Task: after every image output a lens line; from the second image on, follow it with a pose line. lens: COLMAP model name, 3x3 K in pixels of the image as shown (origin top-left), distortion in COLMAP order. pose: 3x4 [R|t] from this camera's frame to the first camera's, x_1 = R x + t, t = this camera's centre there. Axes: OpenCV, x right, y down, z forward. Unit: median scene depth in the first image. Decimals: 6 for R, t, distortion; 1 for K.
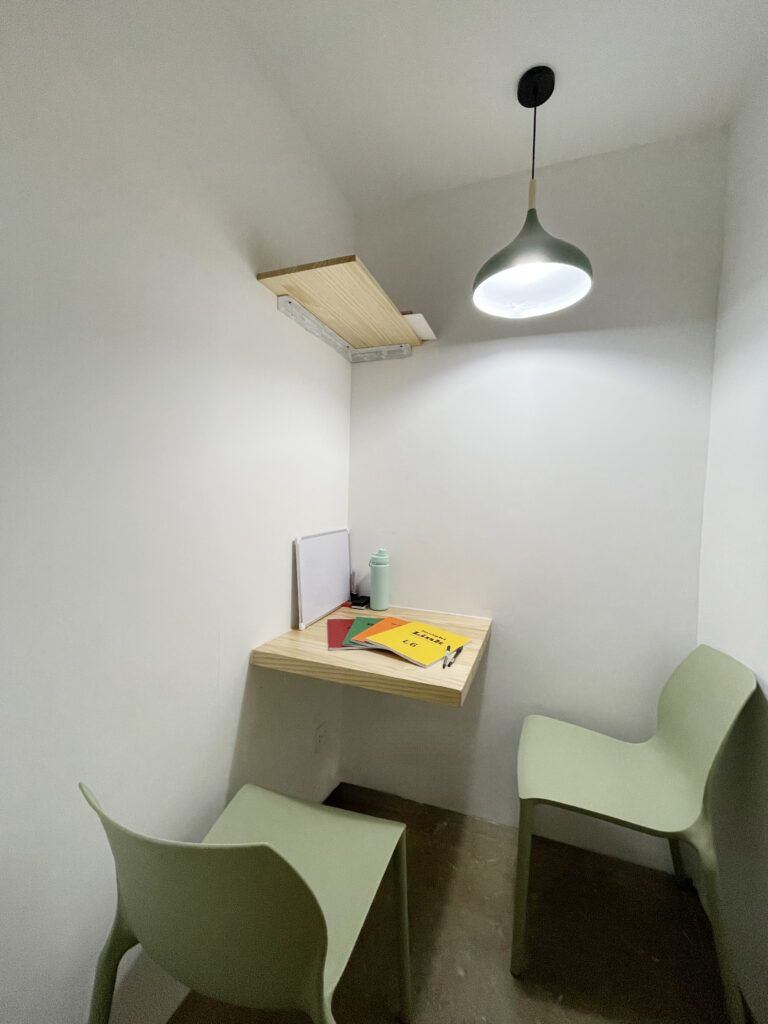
lens RADIAL K [[415.8, 0, 383.1], [0, 415.8, 507.5], [0, 0, 1]] dist [-0.006838, 0.001475]
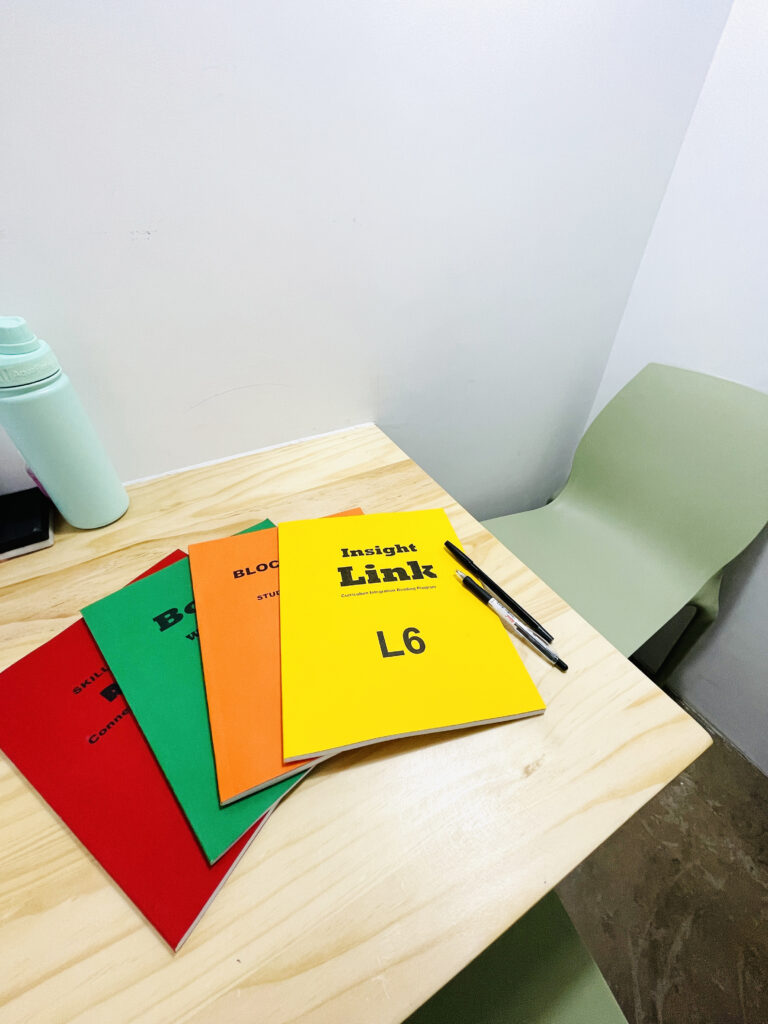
lens RADIAL K [[415.8, 0, 388.9], [0, 415.8, 511.4], [0, 0, 1]] dist [-0.006838, 0.001475]
pose [[0.641105, -0.510862, 0.572717, -0.064593], [0.032942, 0.763886, 0.644510, 0.047846], [-0.766746, -0.394332, 0.506560, 0.834249]]
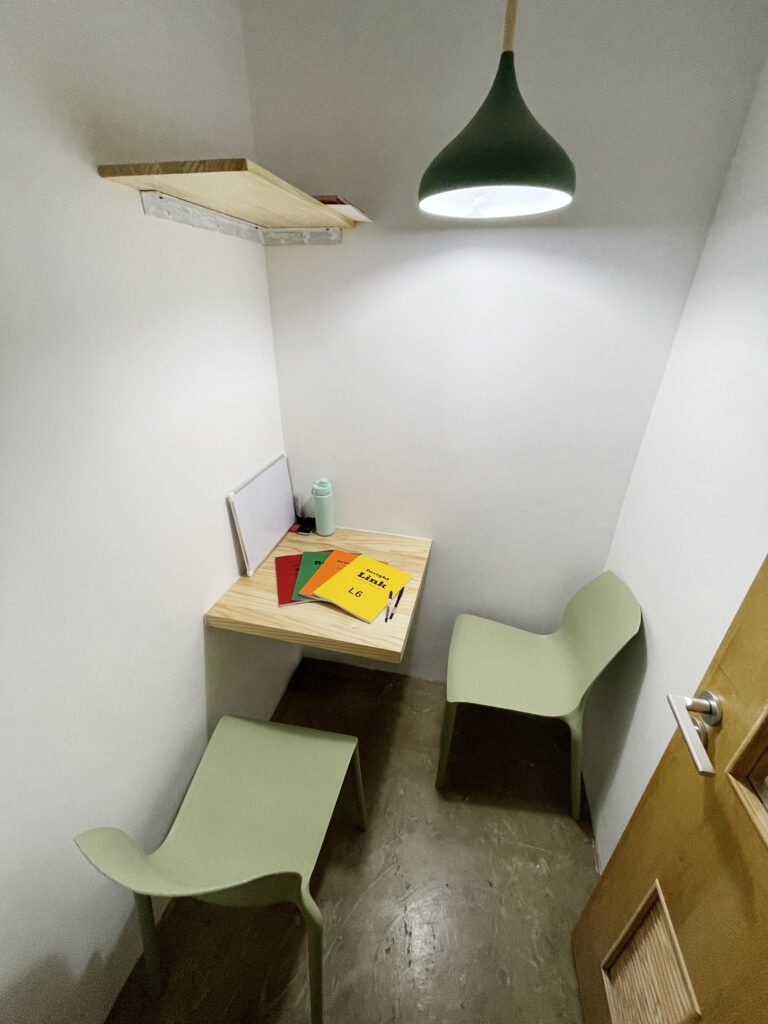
lens RADIAL K [[415.8, 0, 384.9], [0, 415.8, 509.8], [0, 0, 1]] dist [-0.006838, 0.001475]
pose [[0.991339, -0.070395, 0.110865, 0.033967], [0.016690, 0.904887, 0.425325, -0.304111], [-0.130261, -0.419791, 0.898224, 0.105718]]
